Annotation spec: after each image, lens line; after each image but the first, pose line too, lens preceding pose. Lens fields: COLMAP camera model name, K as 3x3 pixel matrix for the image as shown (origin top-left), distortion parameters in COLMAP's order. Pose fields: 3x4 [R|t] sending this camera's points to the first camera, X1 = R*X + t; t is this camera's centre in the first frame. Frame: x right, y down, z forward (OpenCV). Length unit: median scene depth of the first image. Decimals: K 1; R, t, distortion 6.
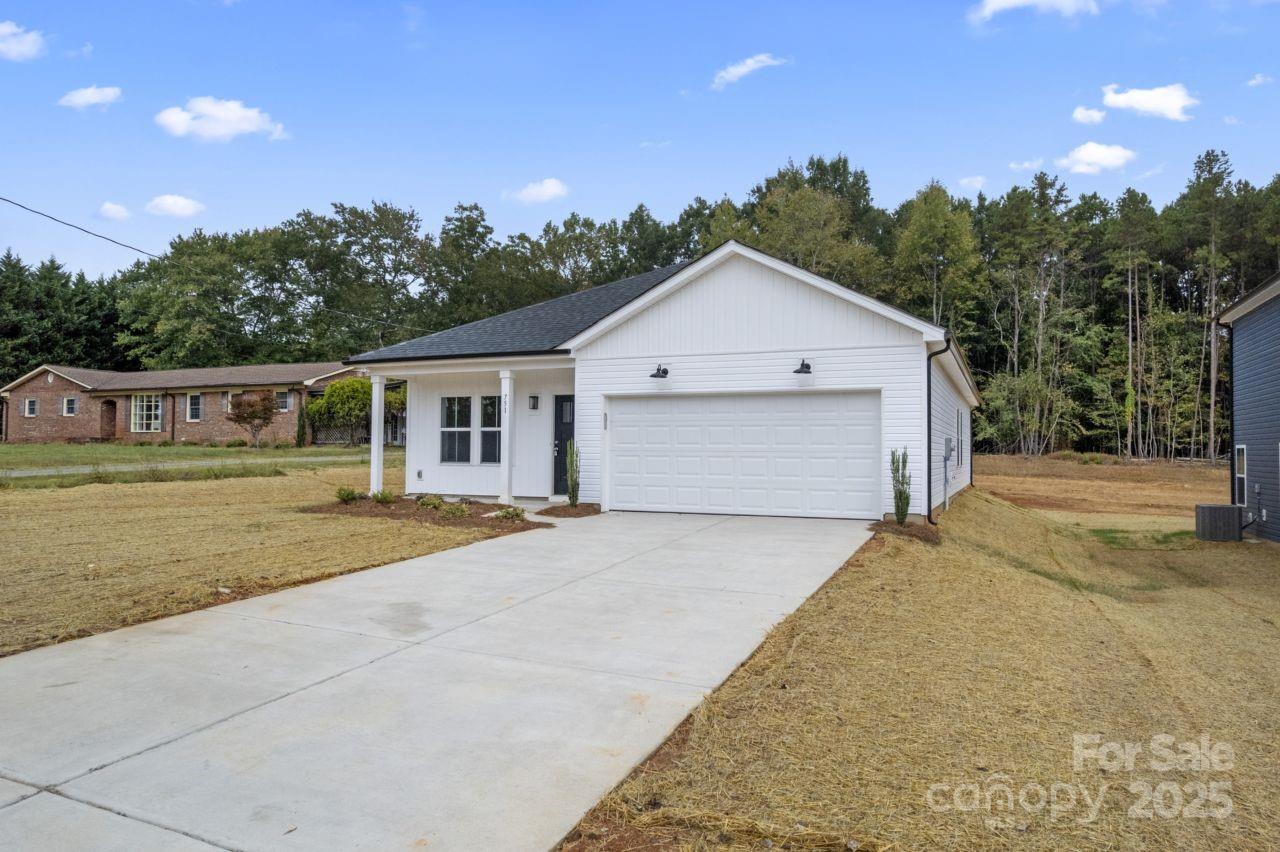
lens RADIAL K [[833.1, 0, 654.0], [0, 833.1, 432.0], [0, 0, 1]] dist [-0.073444, 0.066057]
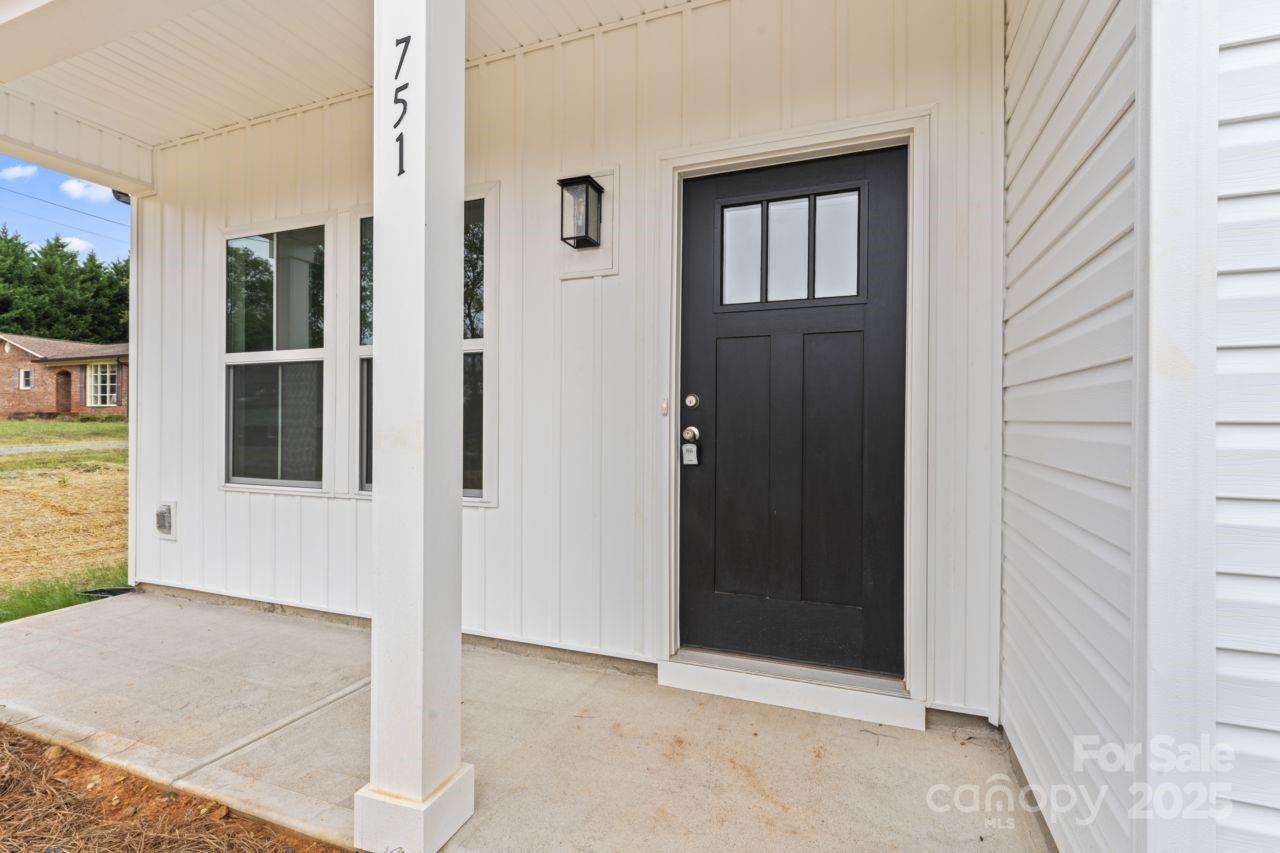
lens RADIAL K [[591.2, 0, 635.9], [0, 591.2, 428.5], [0, 0, 1]] dist [0.007571, -0.000529]
pose [[0.999706, -0.001369, 0.024218, -0.051450], [0.000668, 0.999581, 0.028947, 0.005711], [-0.024247, -0.028922, 0.999288, 0.324085]]
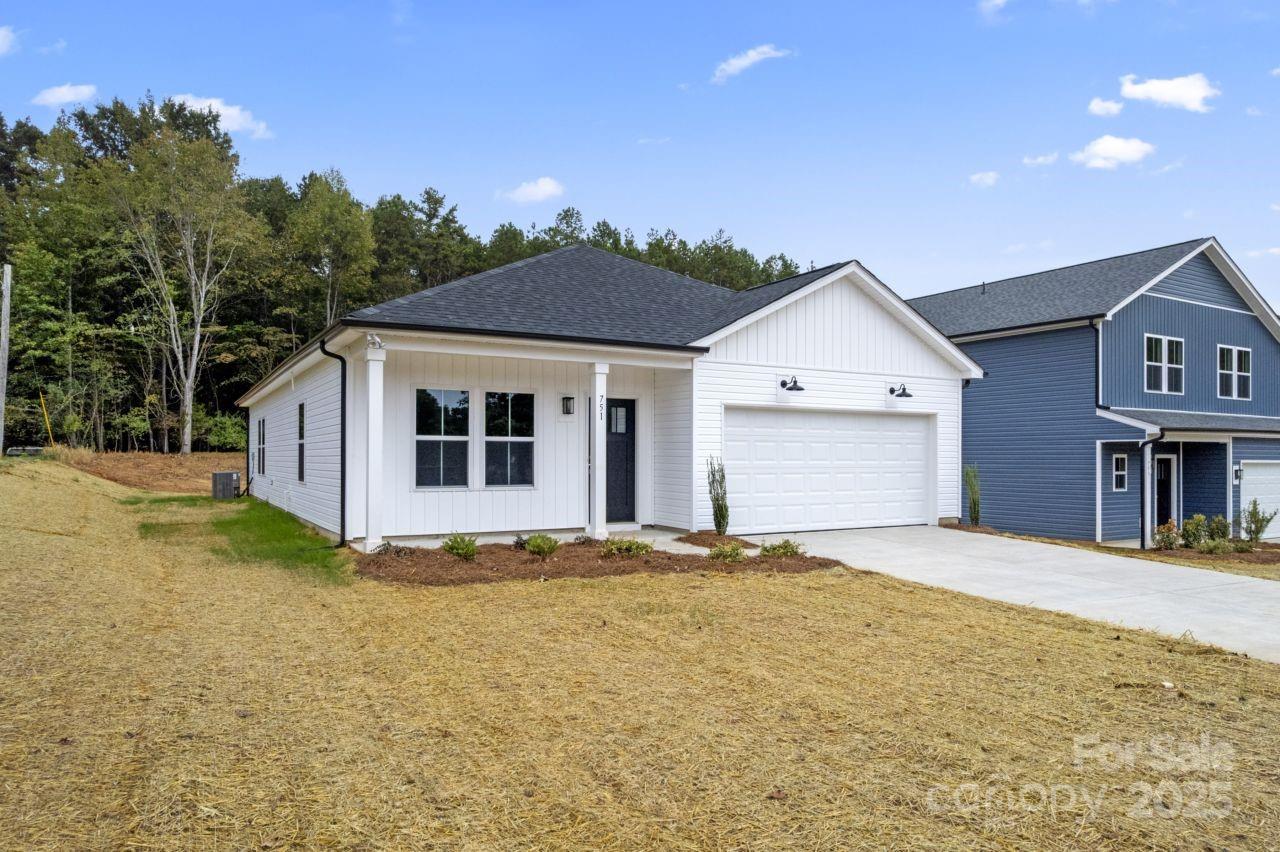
lens RADIAL K [[833.1, 0, 654.0], [0, 833.1, 432.0], [0, 0, 1]] dist [-0.073444, 0.066057]
pose [[0.595911, 0.018563, 0.802836, -0.271878], [-0.020191, 0.999763, -0.008129, -0.002351], [-0.802797, -0.011366, 0.596144, 0.183495]]
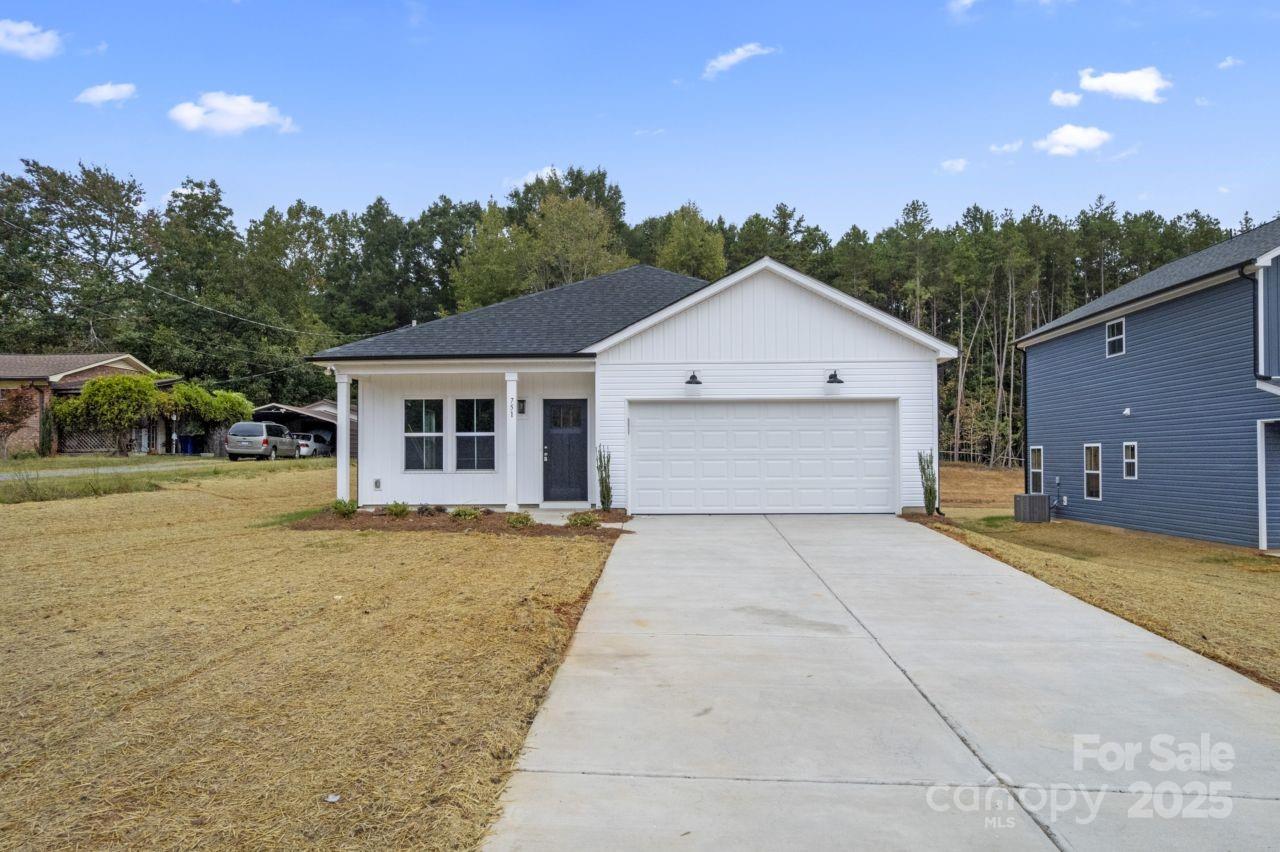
lens RADIAL K [[833.1, 0, 654.0], [0, 833.1, 432.0], [0, 0, 1]] dist [-0.073444, 0.066057]
pose [[0.931924, -0.000590, 0.362654, -0.134112], [0.002878, 0.999979, -0.005769, 0.000076], [-0.362643, 0.006419, 0.931906, 0.018342]]
